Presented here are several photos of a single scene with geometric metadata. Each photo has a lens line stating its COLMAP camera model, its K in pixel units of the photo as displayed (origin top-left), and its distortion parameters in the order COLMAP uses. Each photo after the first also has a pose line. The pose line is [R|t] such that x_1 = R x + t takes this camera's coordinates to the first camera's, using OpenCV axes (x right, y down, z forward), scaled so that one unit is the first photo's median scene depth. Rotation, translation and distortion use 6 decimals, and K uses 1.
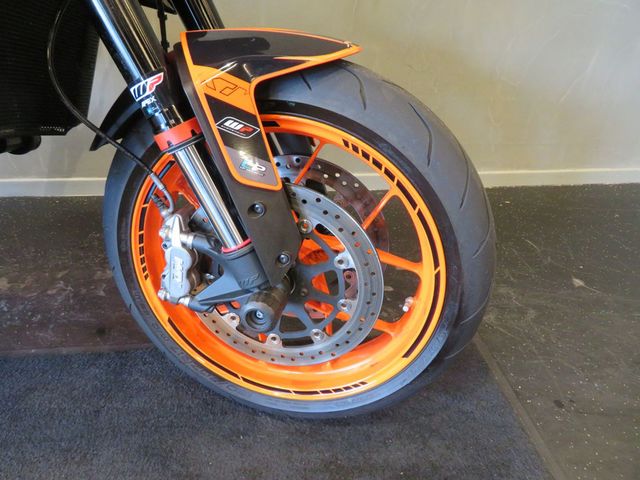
lens RADIAL K [[459.7, 0, 317.2], [0, 459.7, 239.0], [0, 0, 1]] dist [-0.016048, 0.015092]
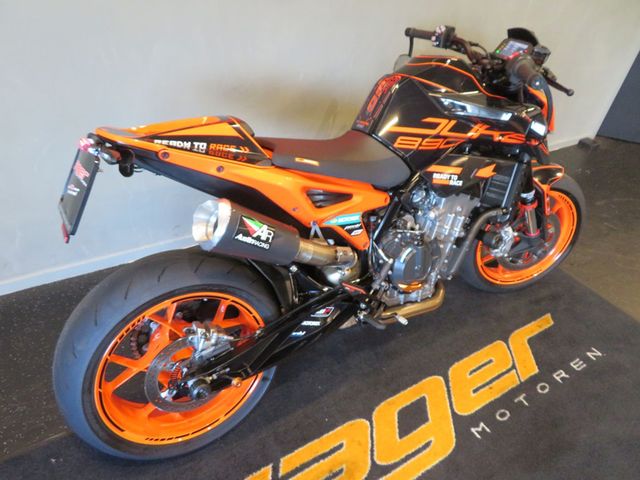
lens RADIAL K [[459.7, 0, 320.8], [0, 459.7, 239.1], [0, 0, 1]] dist [-0.016048, 0.015092]
pose [[0.901154, -0.206784, 0.381002, -2.548292], [0.158508, 0.975214, 0.154380, -0.625262], [-0.403481, -0.078728, 0.911595, -1.215104]]
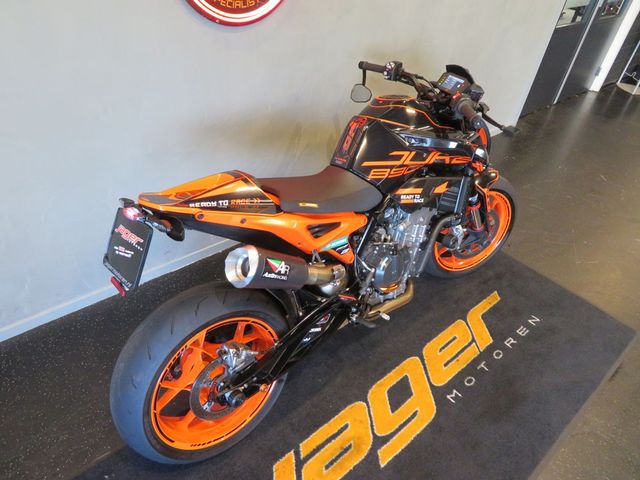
lens RADIAL K [[459.7, 0, 322.3], [0, 459.7, 237.4], [0, 0, 1]] dist [-0.016048, 0.015092]
pose [[0.820051, -0.307900, 0.482404, -2.903513], [0.232924, 0.949530, 0.210094, -0.944747], [-0.522745, -0.059924, 0.850380, -1.457496]]
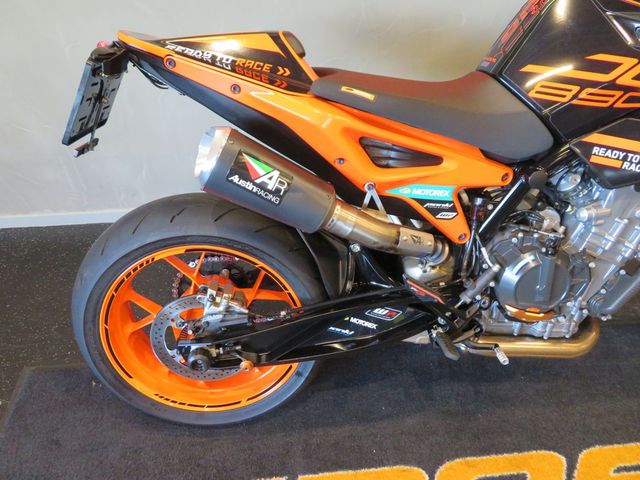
lens RADIAL K [[459.7, 0, 317.7], [0, 459.7, 238.0], [0, 0, 1]] dist [-0.016048, 0.015092]
pose [[0.998443, -0.013241, -0.054182, -1.915794], [0.020260, 0.991159, 0.131124, -0.430690], [0.051967, -0.132018, 0.989884, -0.845822]]
